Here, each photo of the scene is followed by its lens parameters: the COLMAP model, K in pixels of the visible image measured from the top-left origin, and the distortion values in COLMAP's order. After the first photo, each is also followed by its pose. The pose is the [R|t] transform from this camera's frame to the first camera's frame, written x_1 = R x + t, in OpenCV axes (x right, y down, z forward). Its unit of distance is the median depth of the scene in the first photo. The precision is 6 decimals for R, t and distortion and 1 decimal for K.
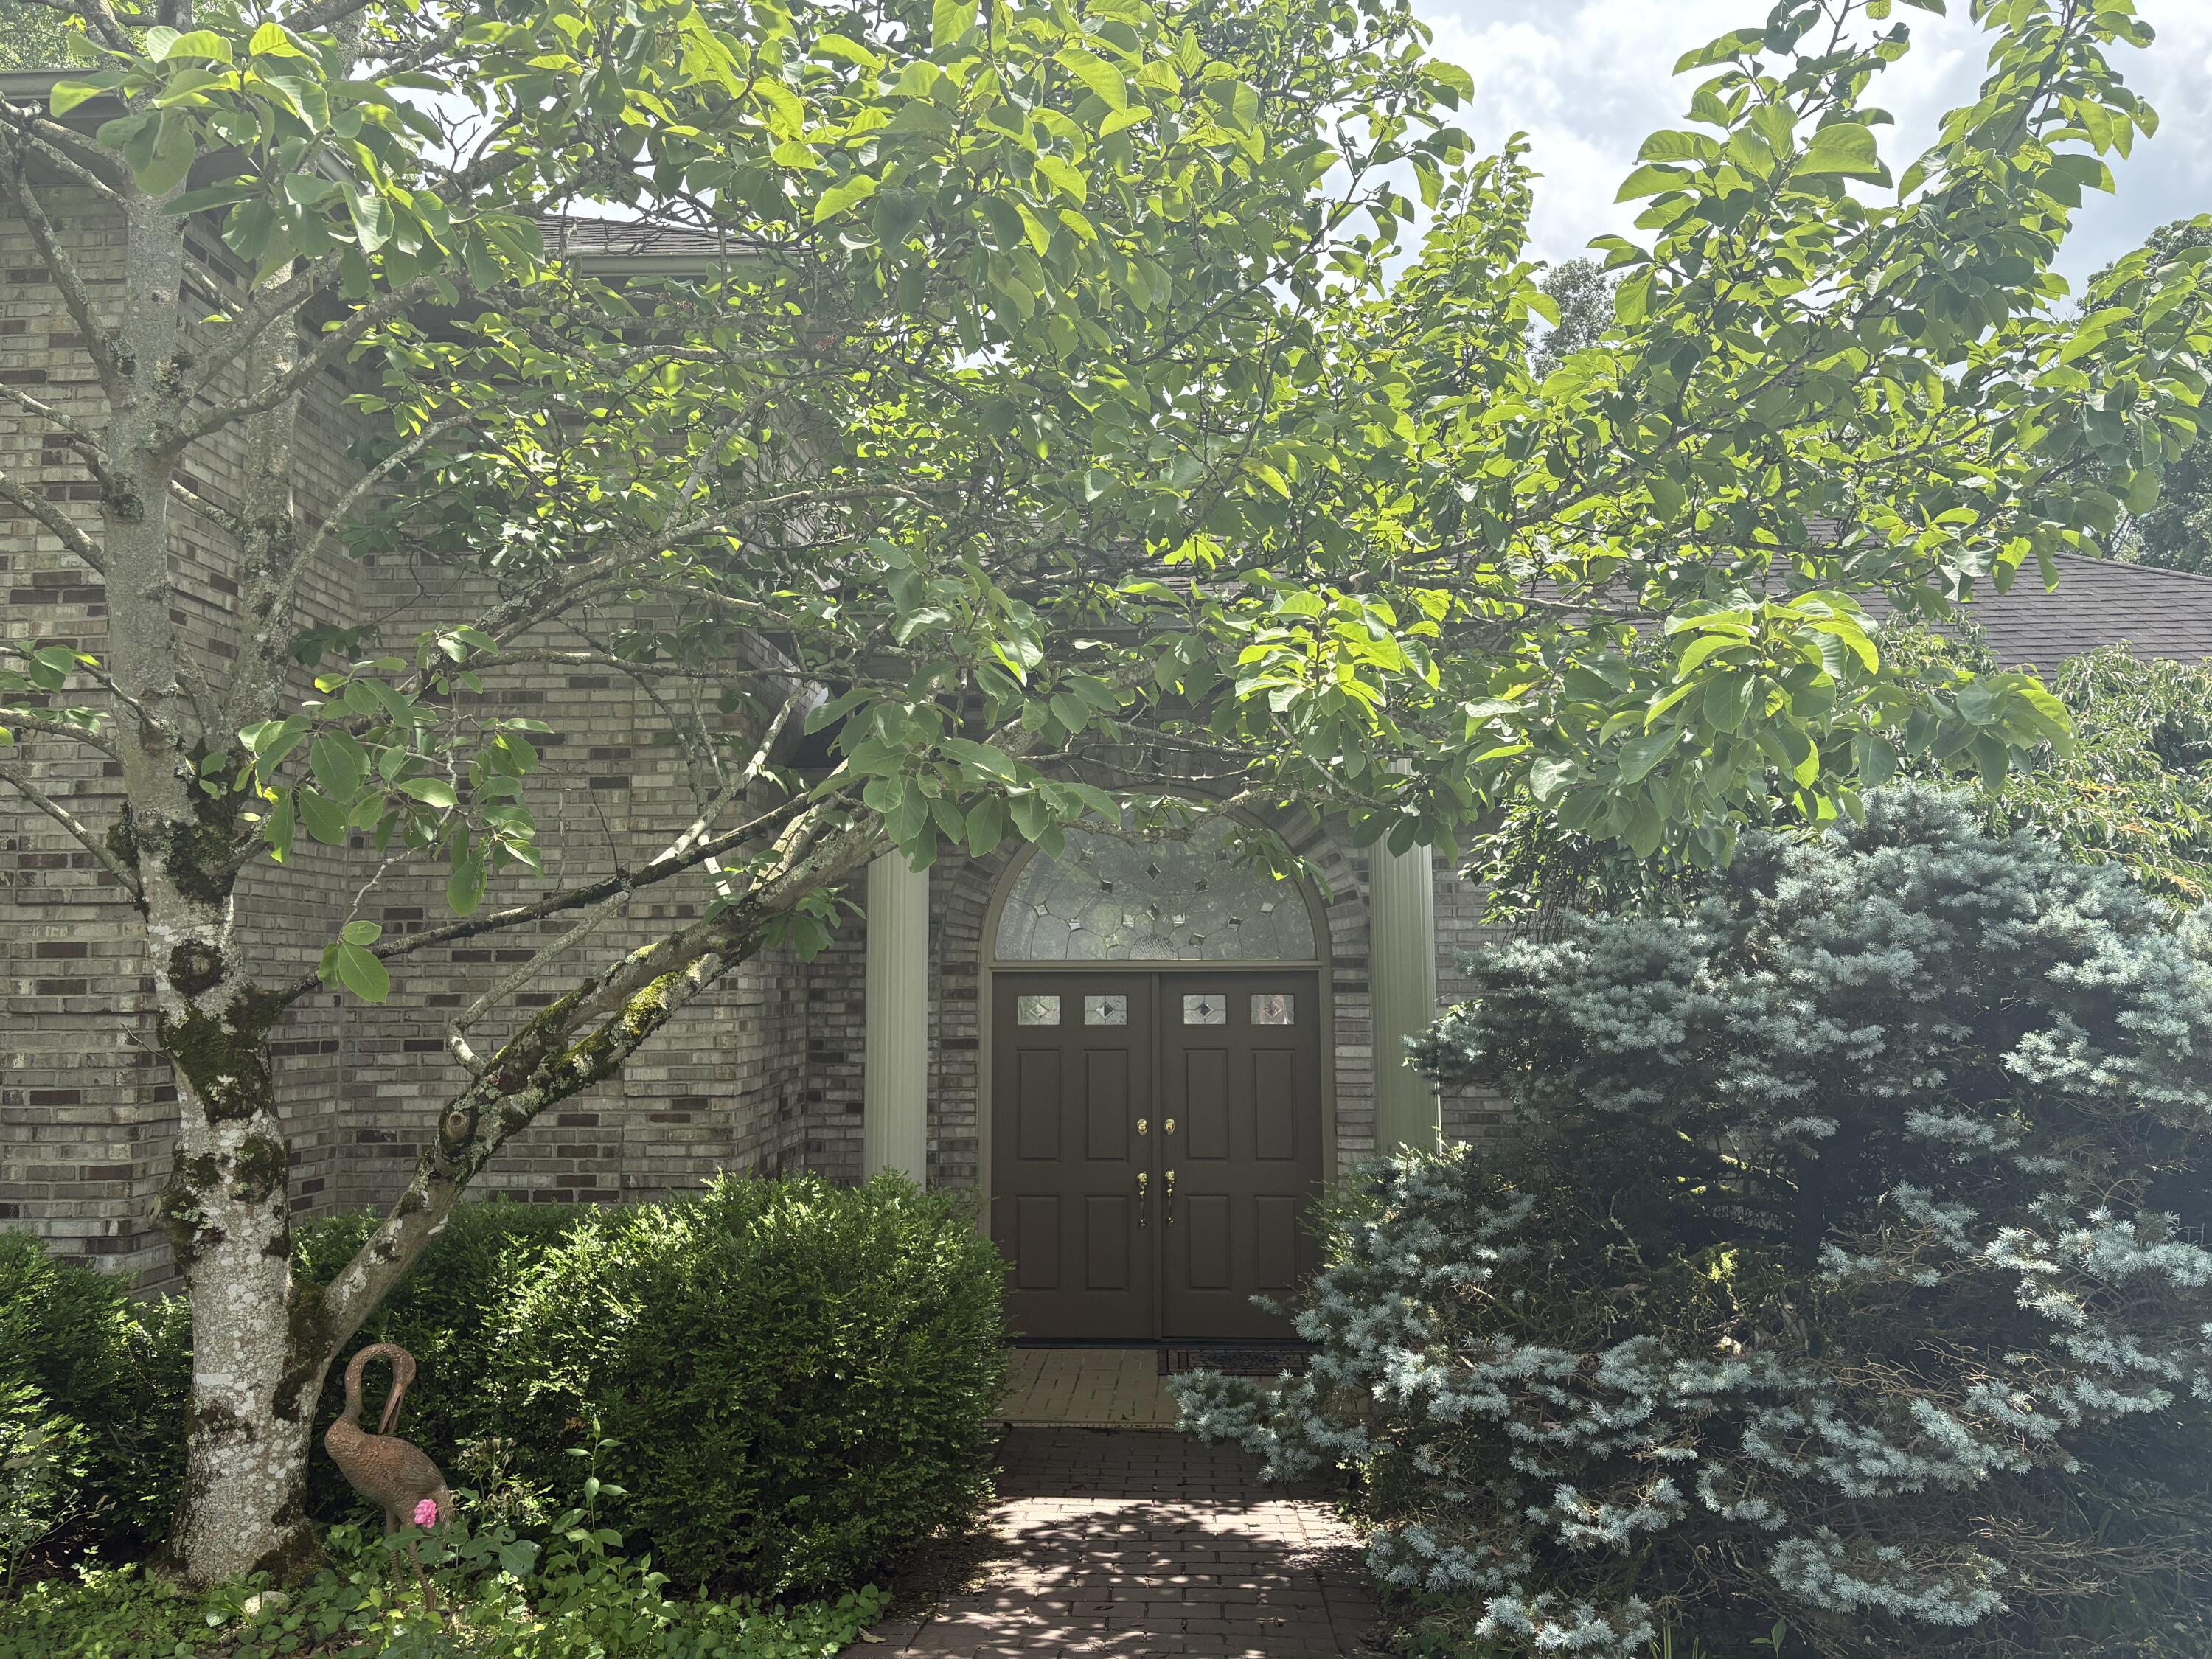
lens RADIAL K [[1672.5, 0, 1106.0], [0, 1672.5, 829.5], [0, 0, 1]] dist [0.051506, -0.032008]
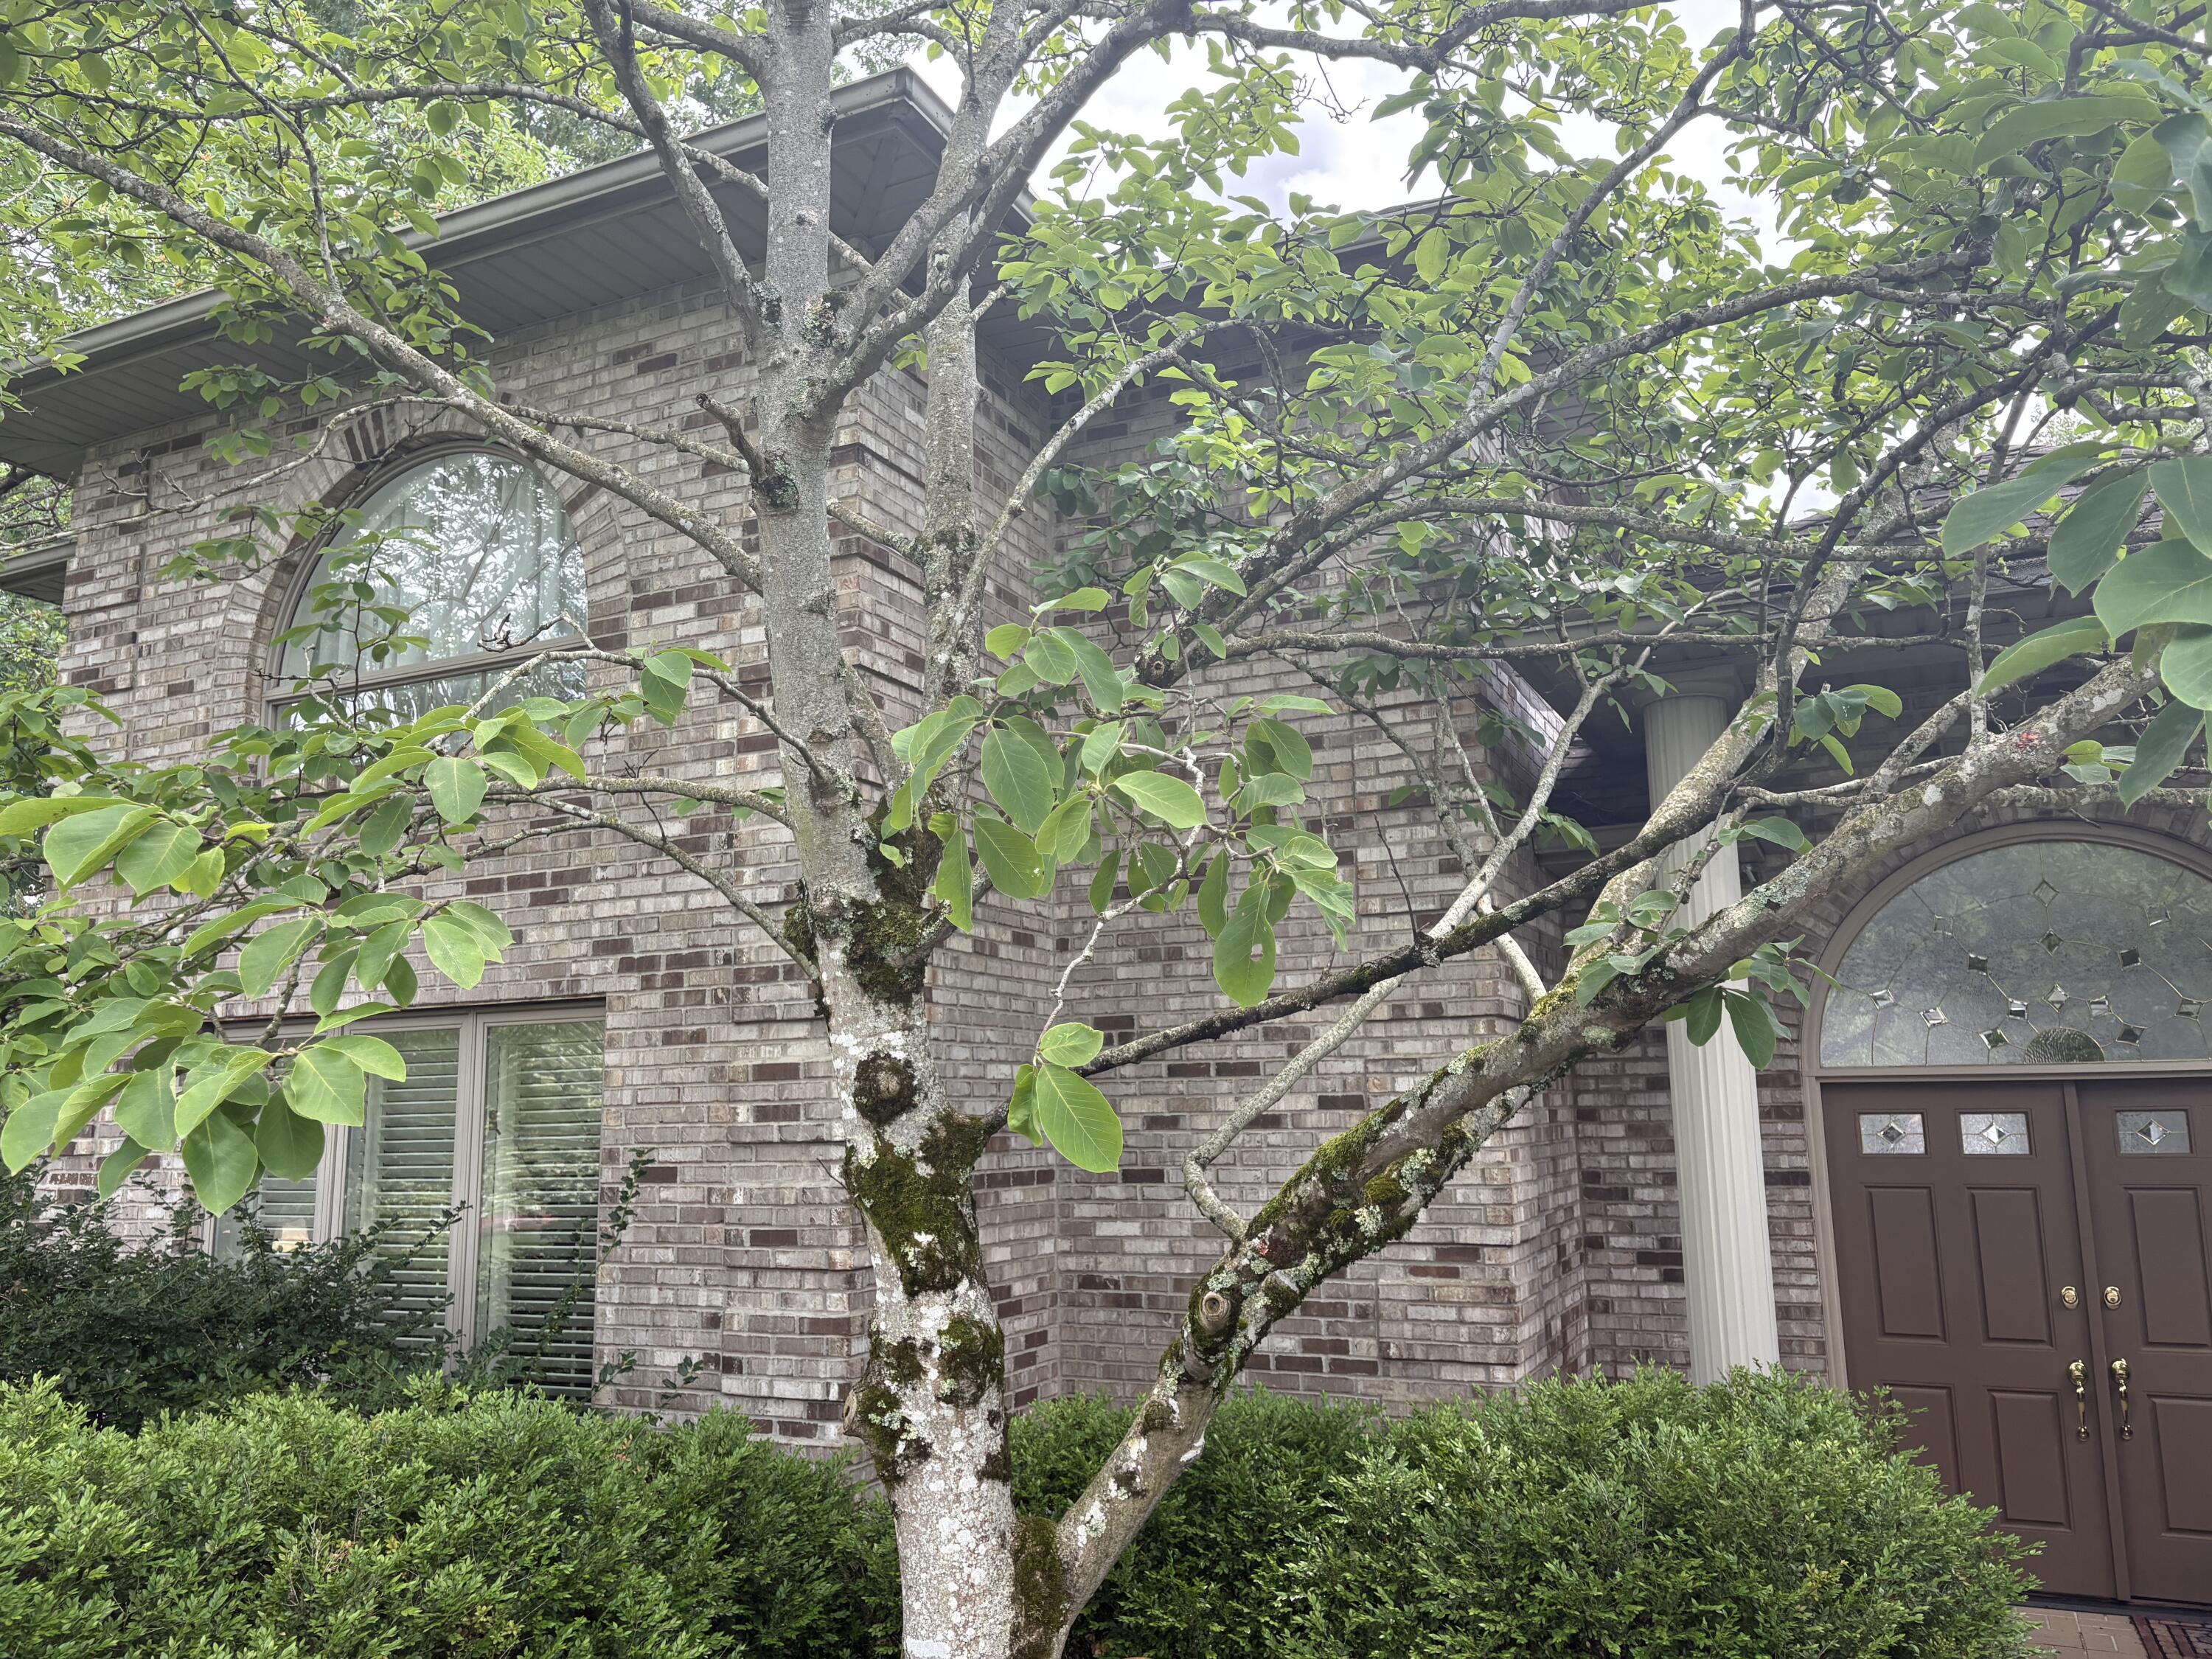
lens RADIAL K [[1647.2, 0, 1123.3], [0, 1647.2, 833.3], [0, 0, 1]] dist [0.147817, -0.226628]
pose [[0.927982, -0.073130, -0.365378, -0.146116], [0.048800, 0.995959, -0.075397, 0.026935], [0.369416, 0.052137, 0.927801, 0.319818]]
